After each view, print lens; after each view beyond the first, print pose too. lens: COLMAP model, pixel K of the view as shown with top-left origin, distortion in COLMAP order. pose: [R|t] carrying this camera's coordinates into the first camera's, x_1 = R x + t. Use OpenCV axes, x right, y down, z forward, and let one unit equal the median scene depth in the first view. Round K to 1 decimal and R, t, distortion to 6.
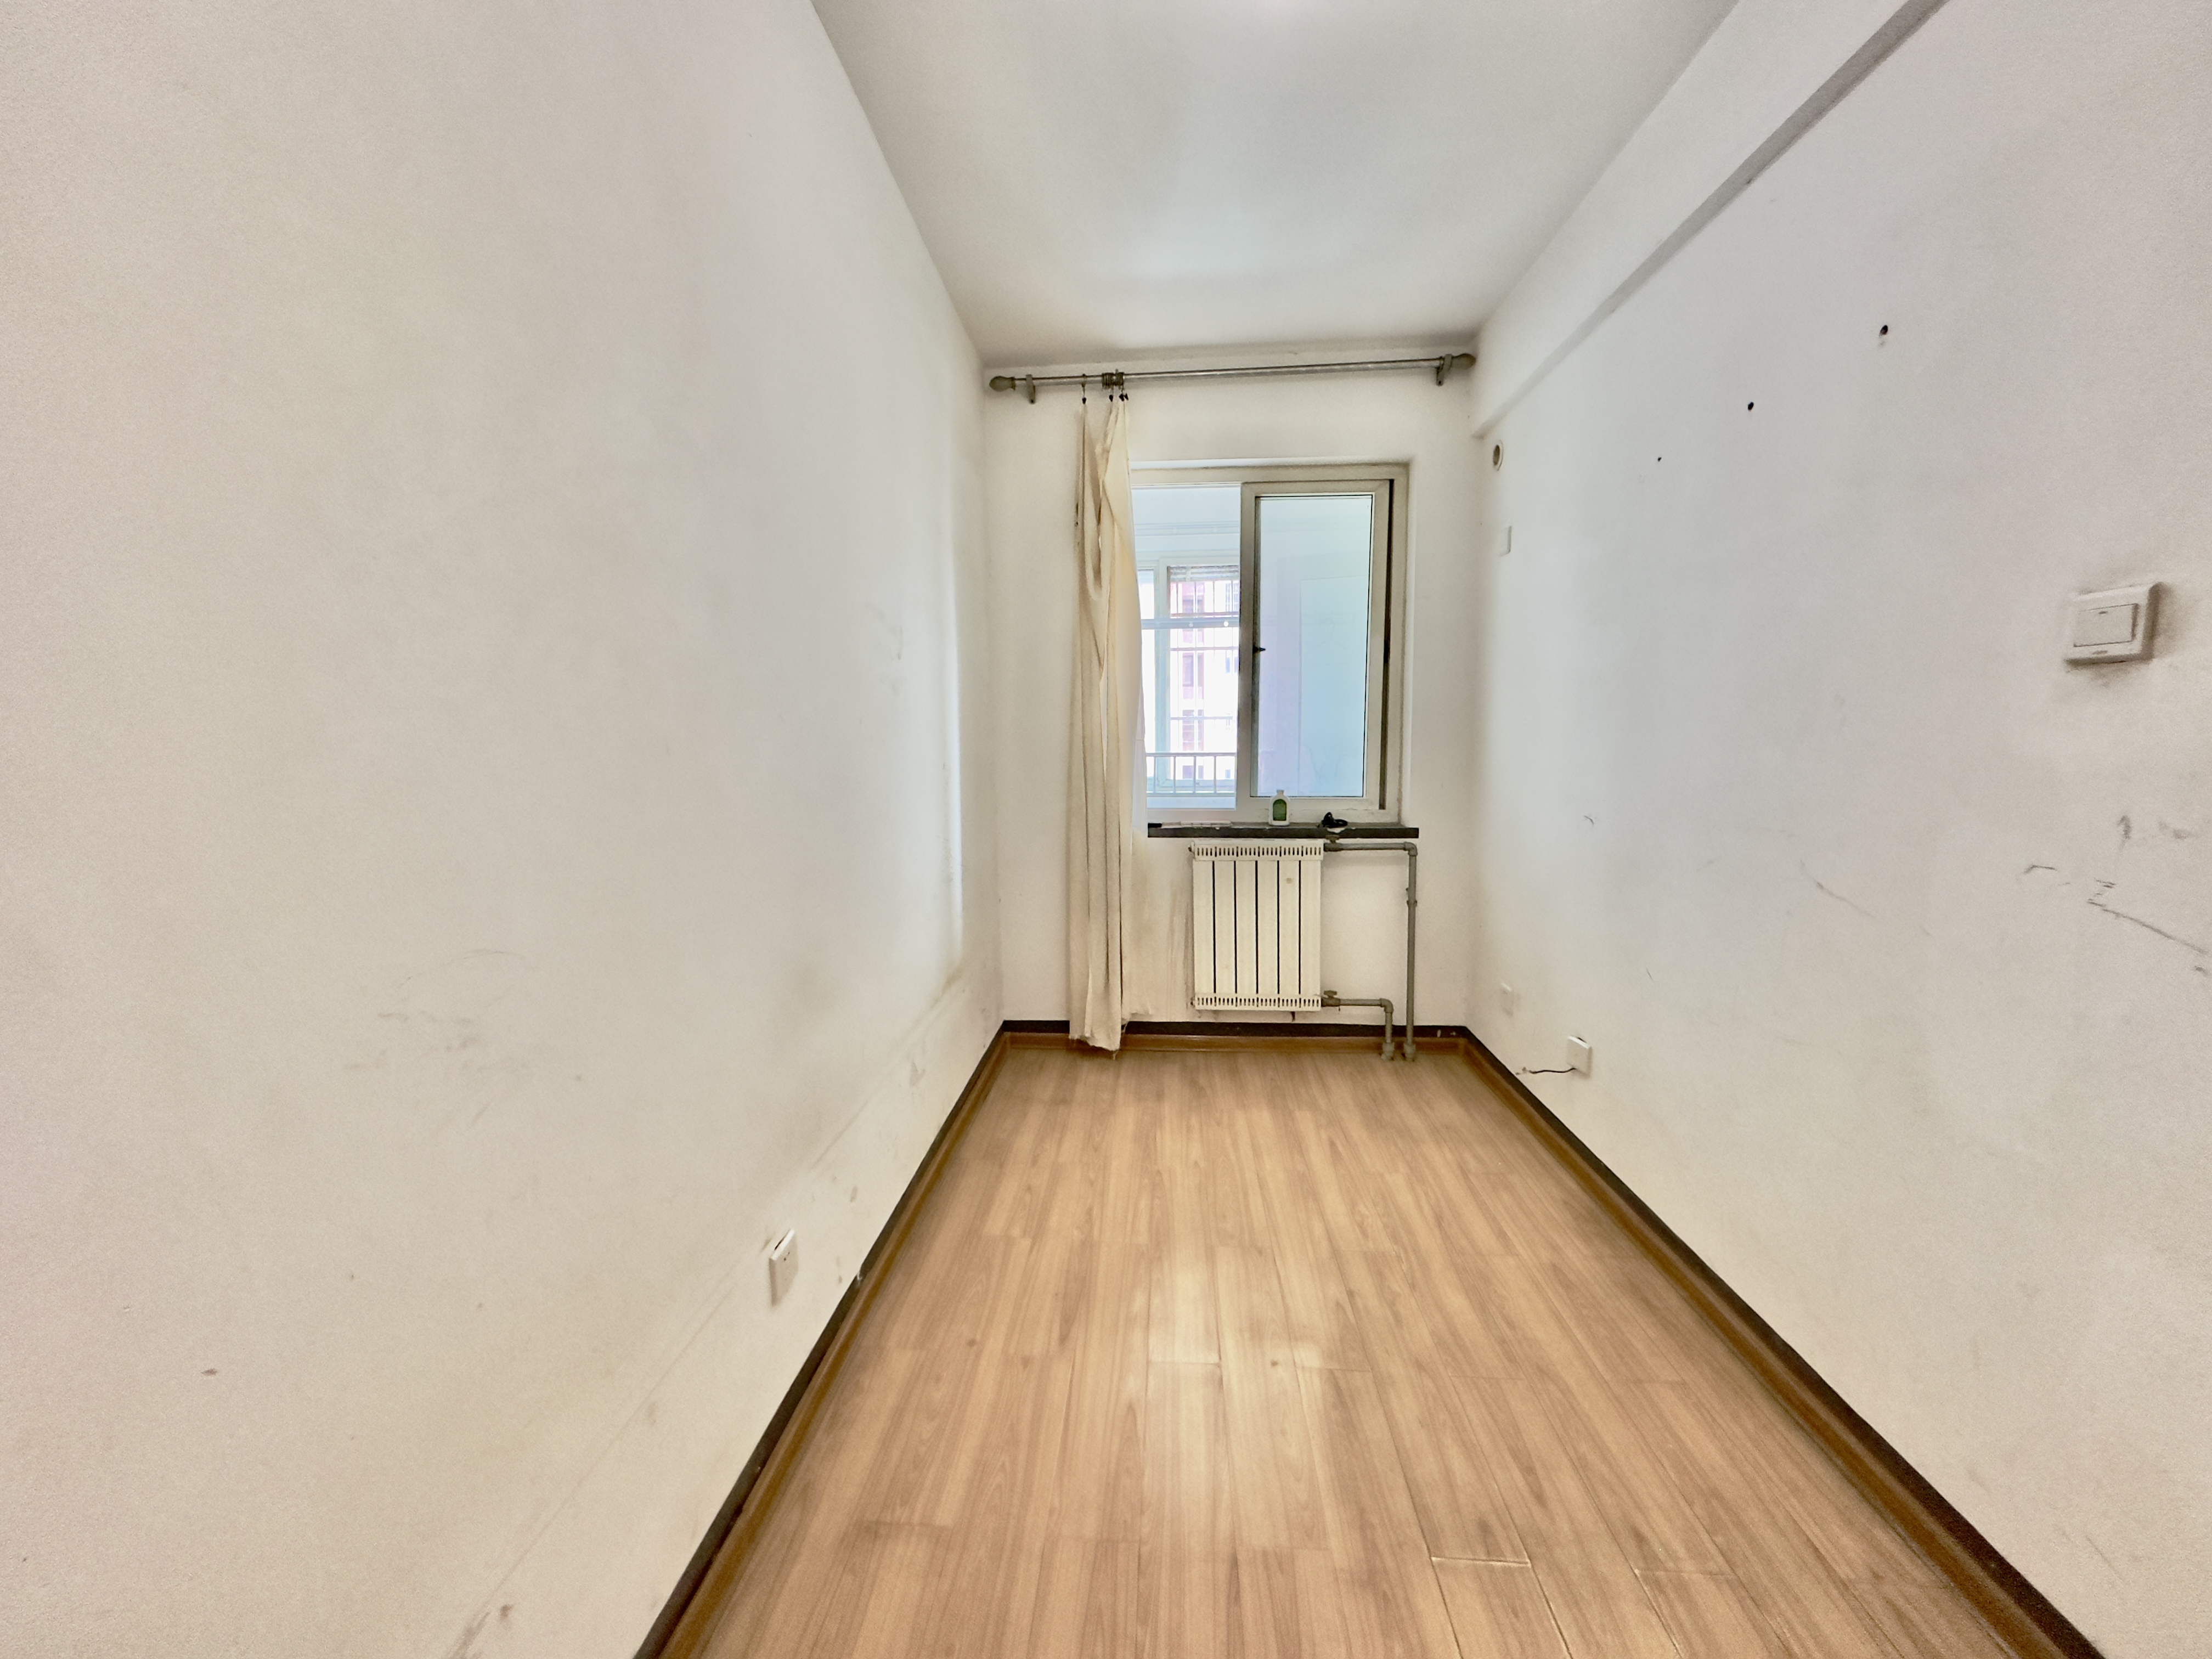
lens RADIAL K [[879.1, 0, 1113.5], [0, 879.1, 826.6], [0, 0, 1]] dist [-0.002622, 0.000728]
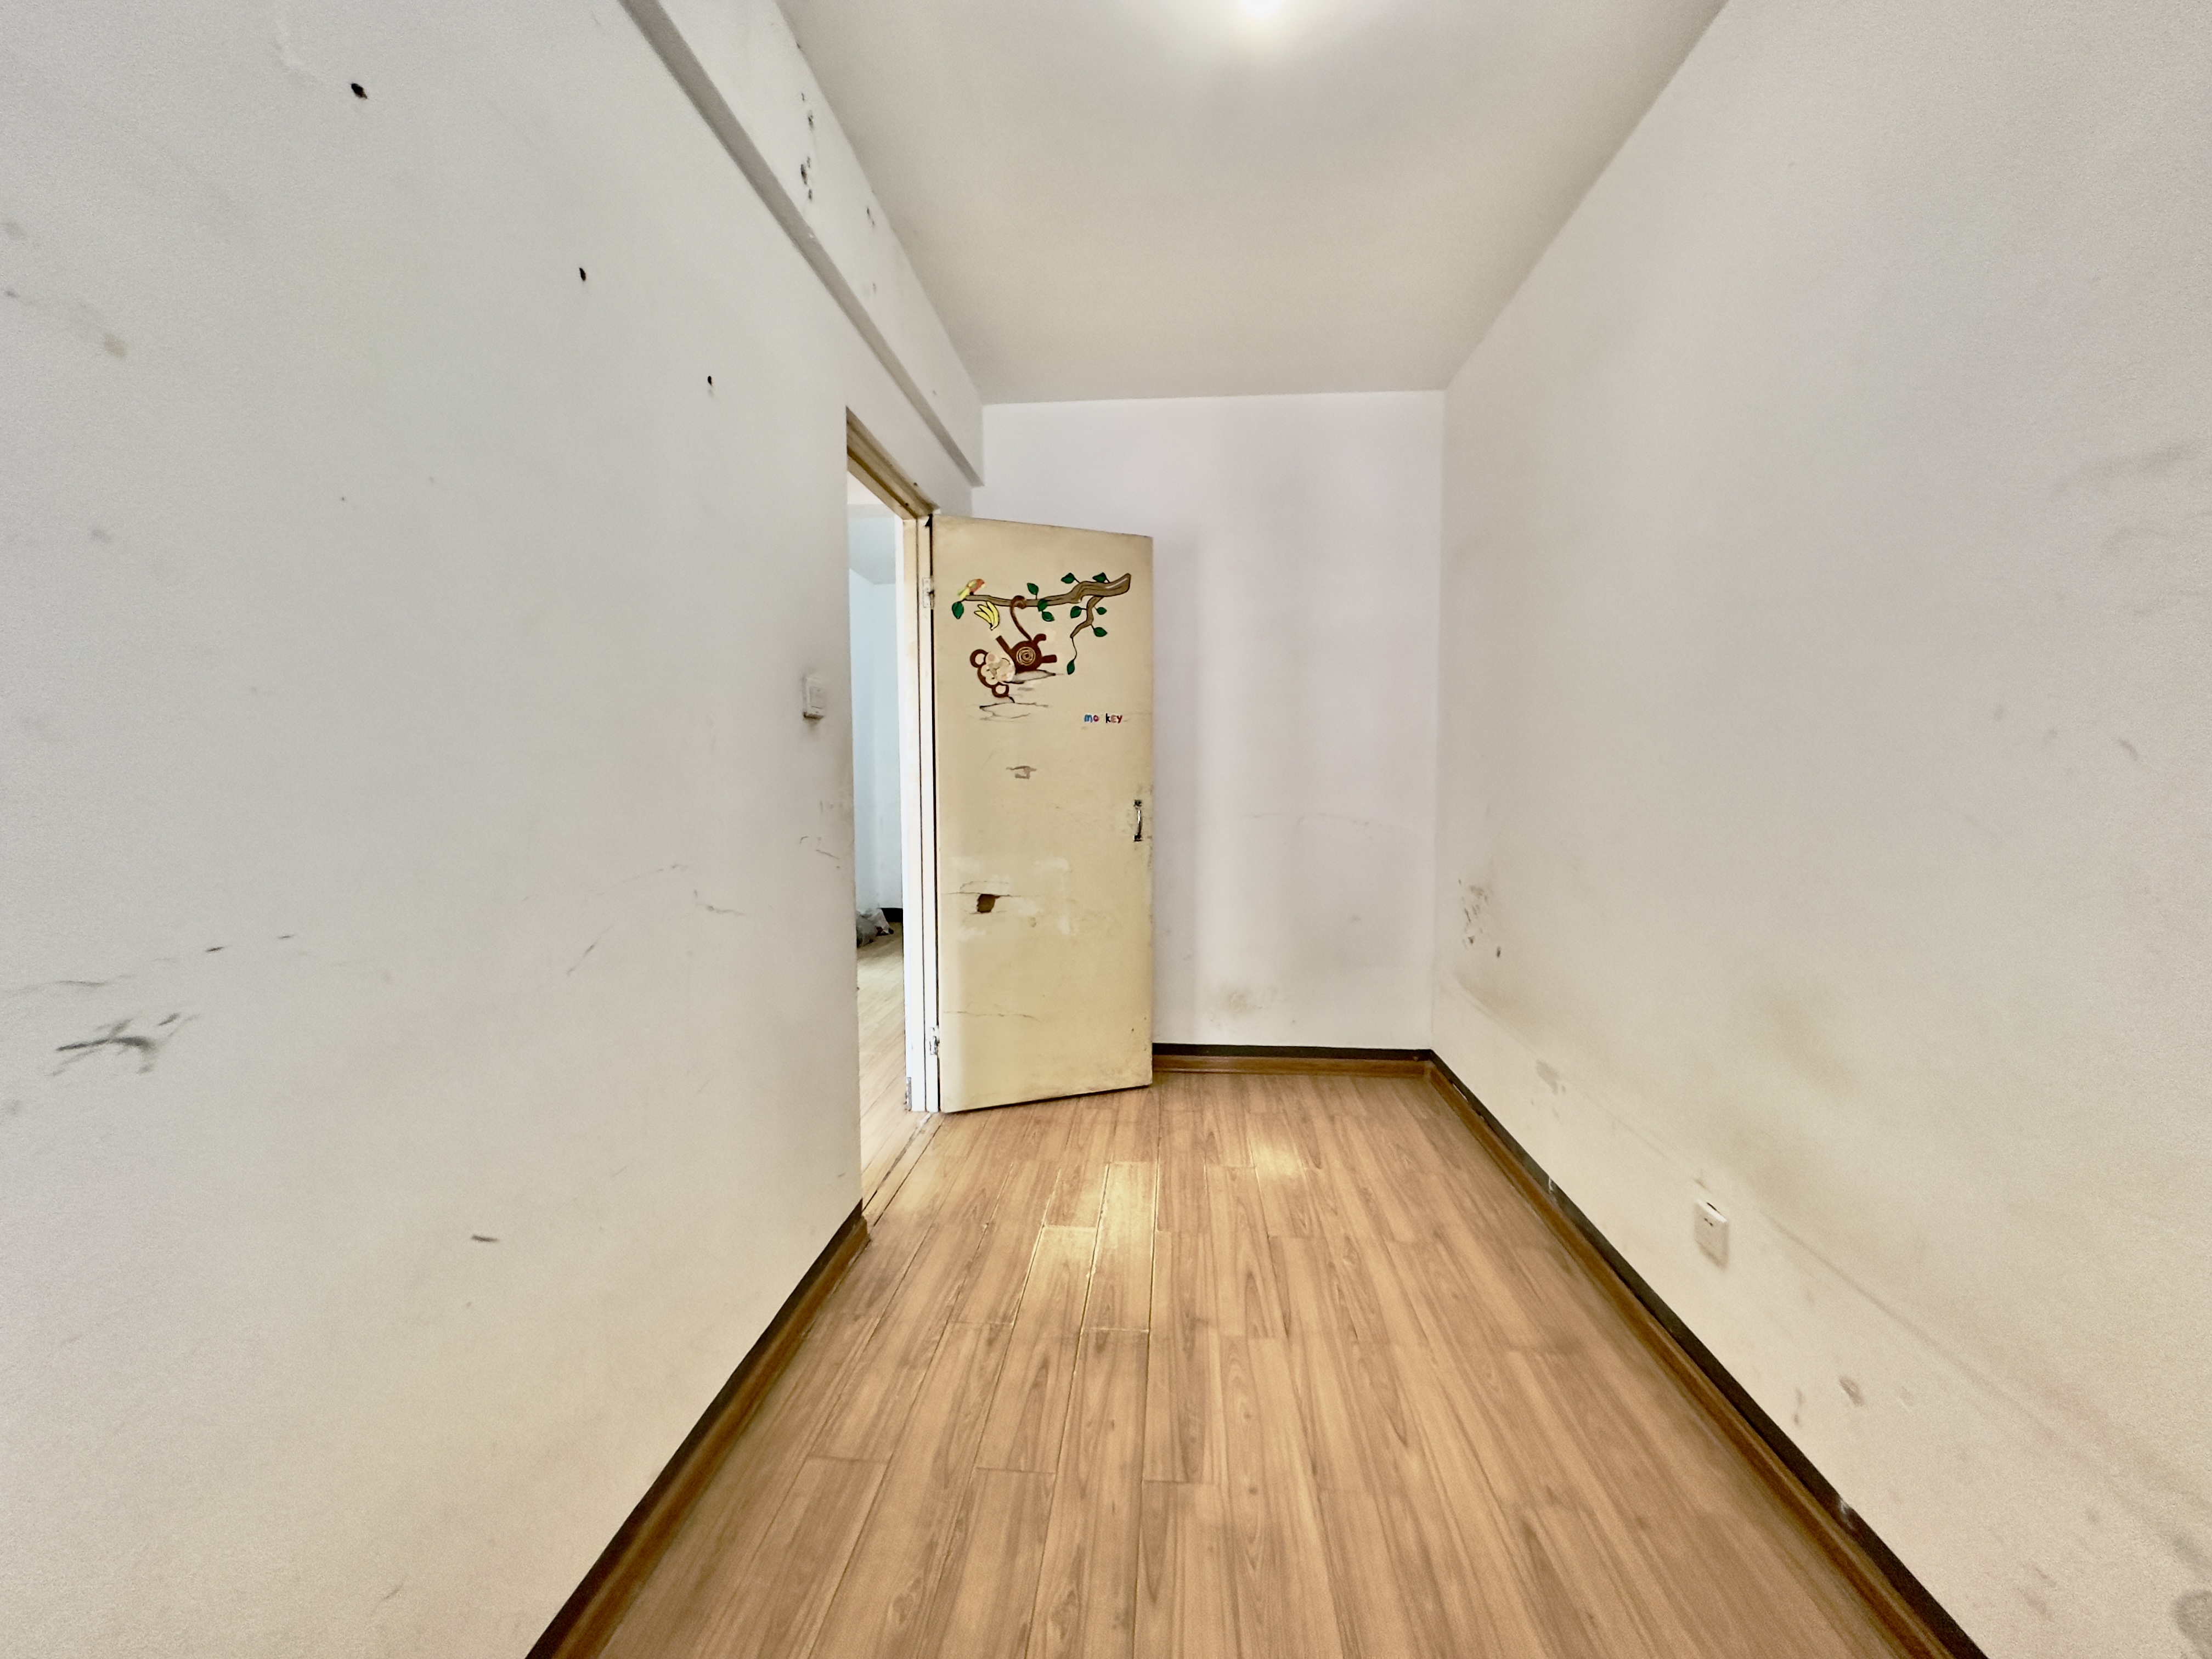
lens RADIAL K [[879.1, 0, 1112.5], [0, 879.1, 818.7], [0, 0, 1]] dist [-0.002622, 0.000728]
pose [[-0.999883, 0.012598, 0.008704, 0.341895], [0.013816, 0.987325, 0.158111, -0.181630], [-0.006602, 0.158212, -0.987383, 1.953719]]
